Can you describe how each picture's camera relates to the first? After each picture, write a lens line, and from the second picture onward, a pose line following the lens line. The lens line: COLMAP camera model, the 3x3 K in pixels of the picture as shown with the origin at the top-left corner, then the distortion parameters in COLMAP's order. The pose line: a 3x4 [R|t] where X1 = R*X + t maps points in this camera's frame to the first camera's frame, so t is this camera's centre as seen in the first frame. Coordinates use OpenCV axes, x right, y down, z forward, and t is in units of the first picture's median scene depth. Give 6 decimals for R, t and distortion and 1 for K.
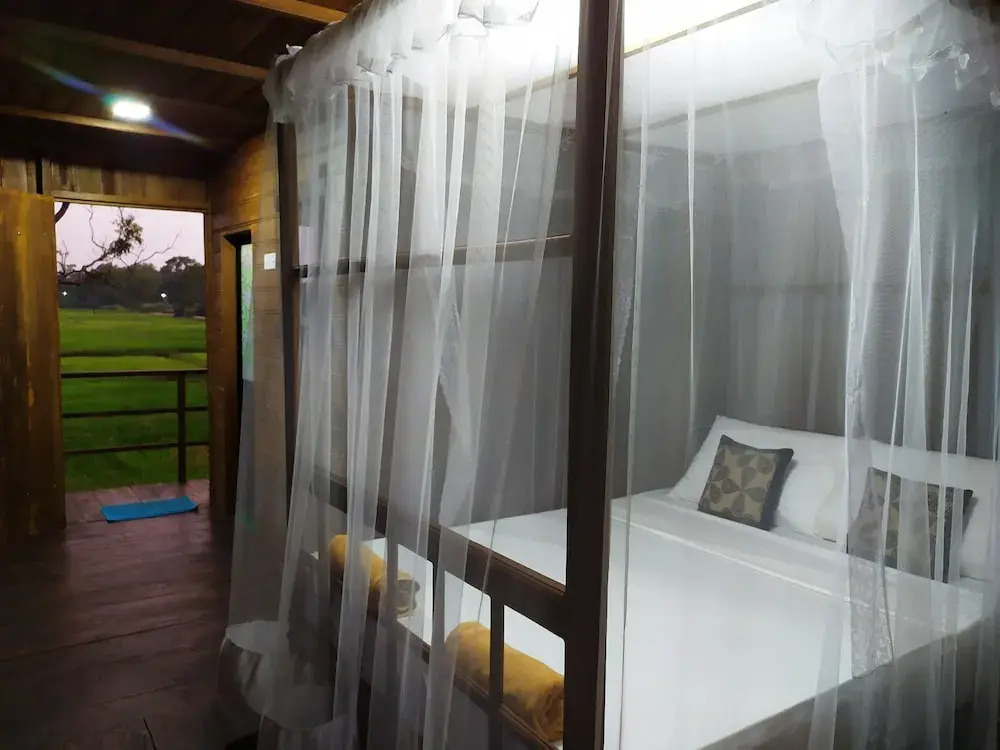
lens RADIAL K [[772.4, 0, 500.0], [0, 772.4, 375.0], [0, 0, 1]] dist [0.112597, -0.152315]
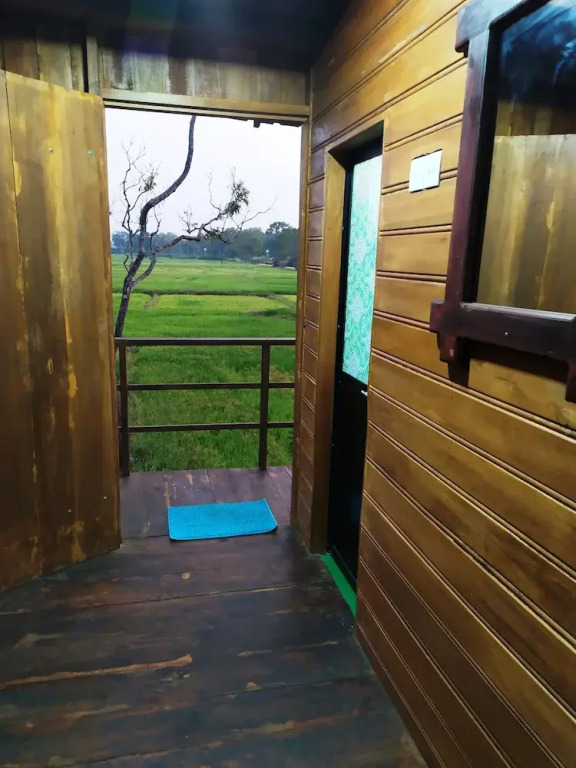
lens RADIAL K [[593.2, 0, 288.0], [0, 593.2, 384.0], [0, 0, 1]] dist [0.112597, -0.152315]
pose [[0.932696, 0.086442, -0.350150, -0.168780], [-0.045140, 0.991197, 0.124459, -0.041071], [0.357826, -0.100277, 0.928388, 0.440501]]
